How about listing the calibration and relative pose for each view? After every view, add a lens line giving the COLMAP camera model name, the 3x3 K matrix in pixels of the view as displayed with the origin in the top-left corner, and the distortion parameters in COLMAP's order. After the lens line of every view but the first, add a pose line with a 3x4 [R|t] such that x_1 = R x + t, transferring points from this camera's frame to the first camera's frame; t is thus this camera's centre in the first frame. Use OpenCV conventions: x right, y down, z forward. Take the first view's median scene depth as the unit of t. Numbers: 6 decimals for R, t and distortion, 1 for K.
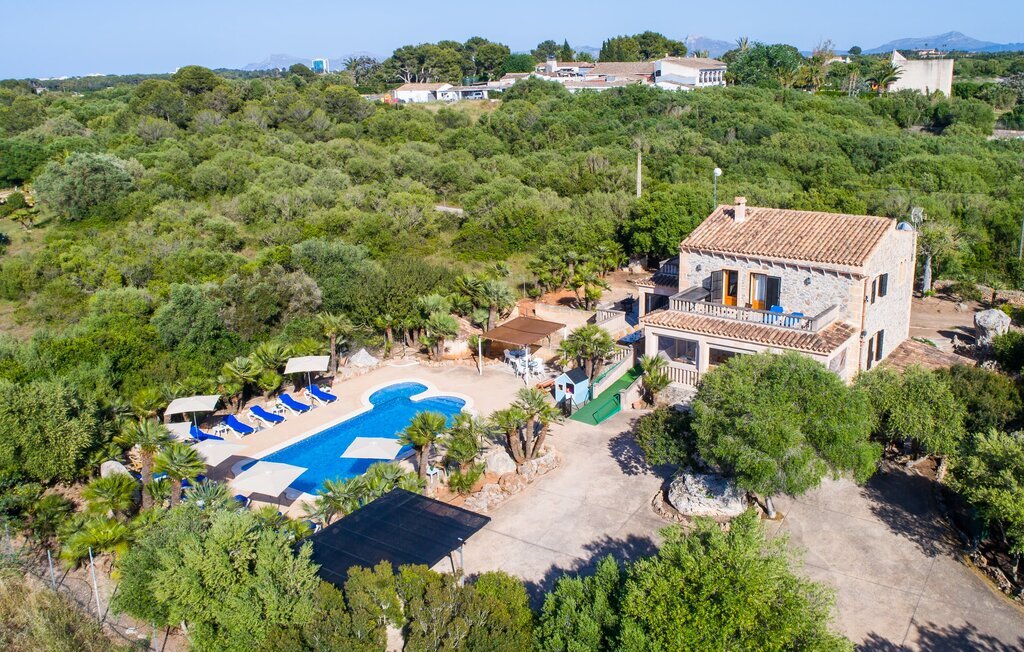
lens RADIAL K [[730.5, 0, 512.0], [0, 730.5, 326.0], [0, 0, 1]] dist [-0.000323, -0.000539]
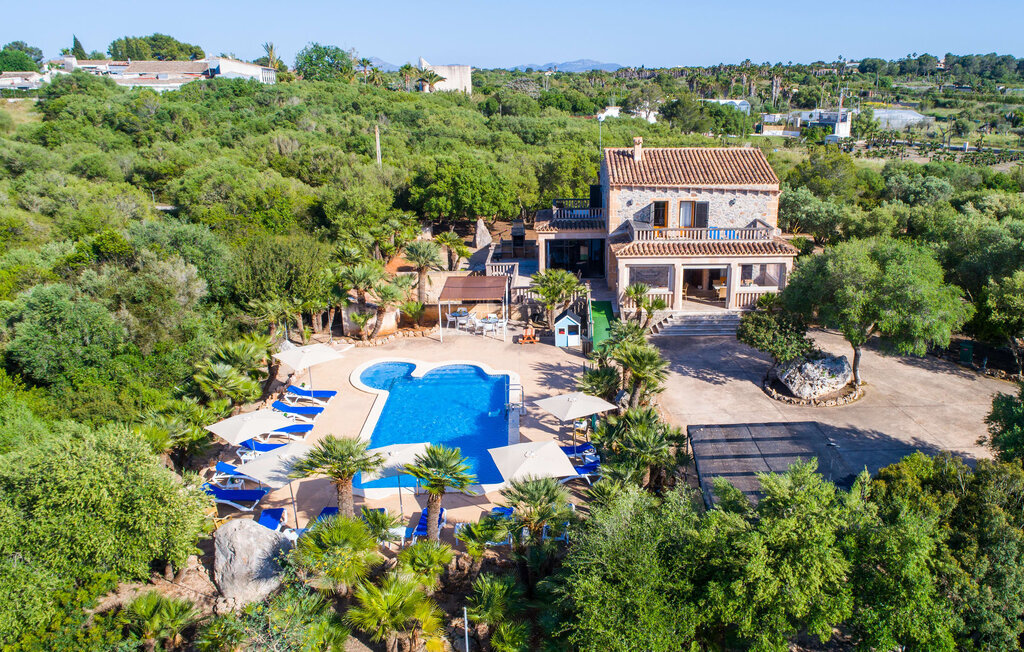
lens RADIAL K [[690.5, 0, 512.0], [0, 690.5, 326.0], [0, 0, 1]] dist [-0.002916, -0.000547]
pose [[0.838095, -0.168387, 0.518885, -0.479676], [0.159372, 0.985250, 0.062314, 0.008262], [-0.521724, 0.030471, 0.852570, 0.245470]]
